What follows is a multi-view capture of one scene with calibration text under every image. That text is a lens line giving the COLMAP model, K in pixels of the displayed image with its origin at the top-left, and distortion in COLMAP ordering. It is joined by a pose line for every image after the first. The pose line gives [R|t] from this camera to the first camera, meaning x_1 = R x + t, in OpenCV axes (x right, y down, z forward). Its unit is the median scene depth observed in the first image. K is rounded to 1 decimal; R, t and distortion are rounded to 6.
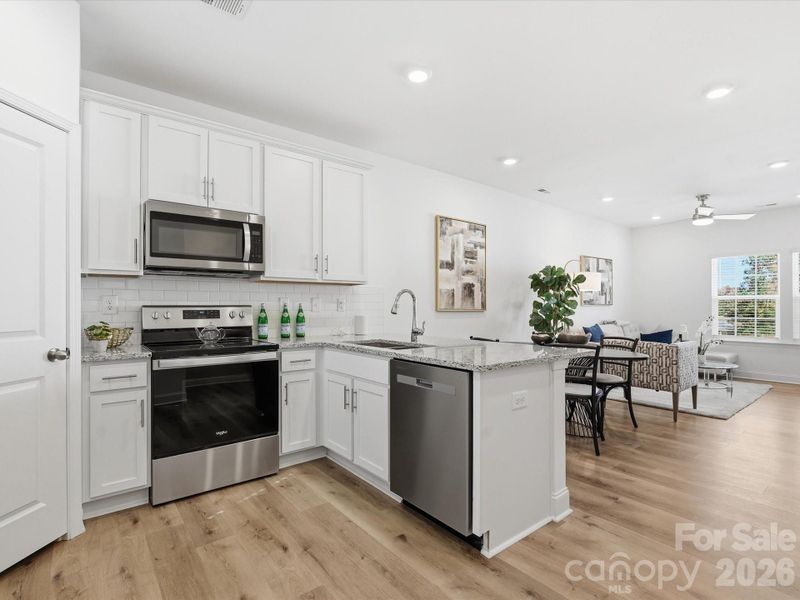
lens RADIAL K [[396.0, 0, 402.9], [0, 396.0, 302.9], [0, 0, 1]] dist [-0.008793, 0.000240]
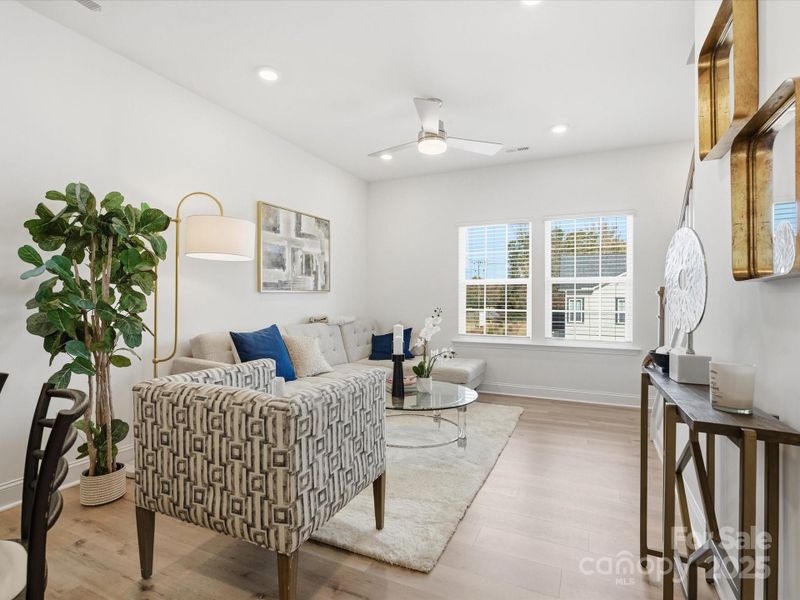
lens RADIAL K [[401.7, 0, 402.4], [0, 401.7, 300.2], [0, 0, 1]] dist [-0.002172, -0.000267]
pose [[0.897172, -0.003559, 0.441667, 0.517378], [-0.001779, 0.999930, 0.011671, 0.016230], [-0.441678, -0.011257, 0.897103, 0.544855]]
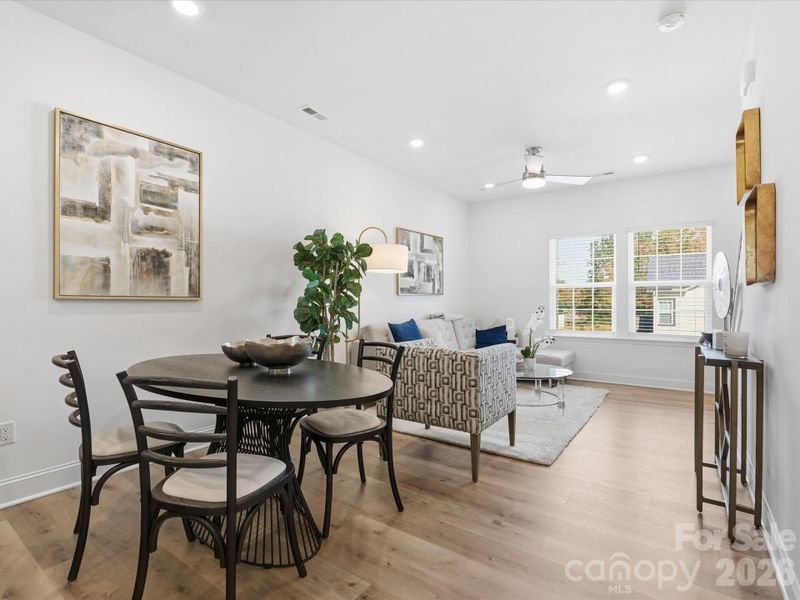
lens RADIAL K [[396.0, 0, 402.9], [0, 396.0, 302.9], [0, 0, 1]] dist [-0.008793, 0.000240]
pose [[0.962383, -0.005930, 0.271630, 0.347548], [0.003028, 0.999934, 0.011102, 0.019114], [-0.271678, -0.009862, 0.962338, 0.371826]]
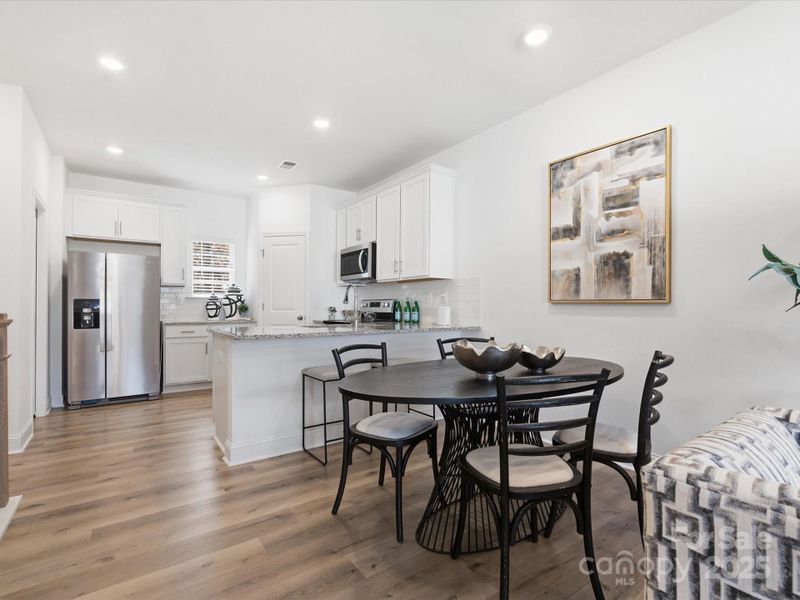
lens RADIAL K [[396.0, 0, 402.9], [0, 396.0, 302.9], [0, 0, 1]] dist [-0.008793, 0.000240]
pose [[-0.045663, -0.009182, -0.998915, 0.727182], [0.006789, 0.999932, -0.009502, 0.023102], [0.998934, -0.007216, -0.045597, 0.720201]]
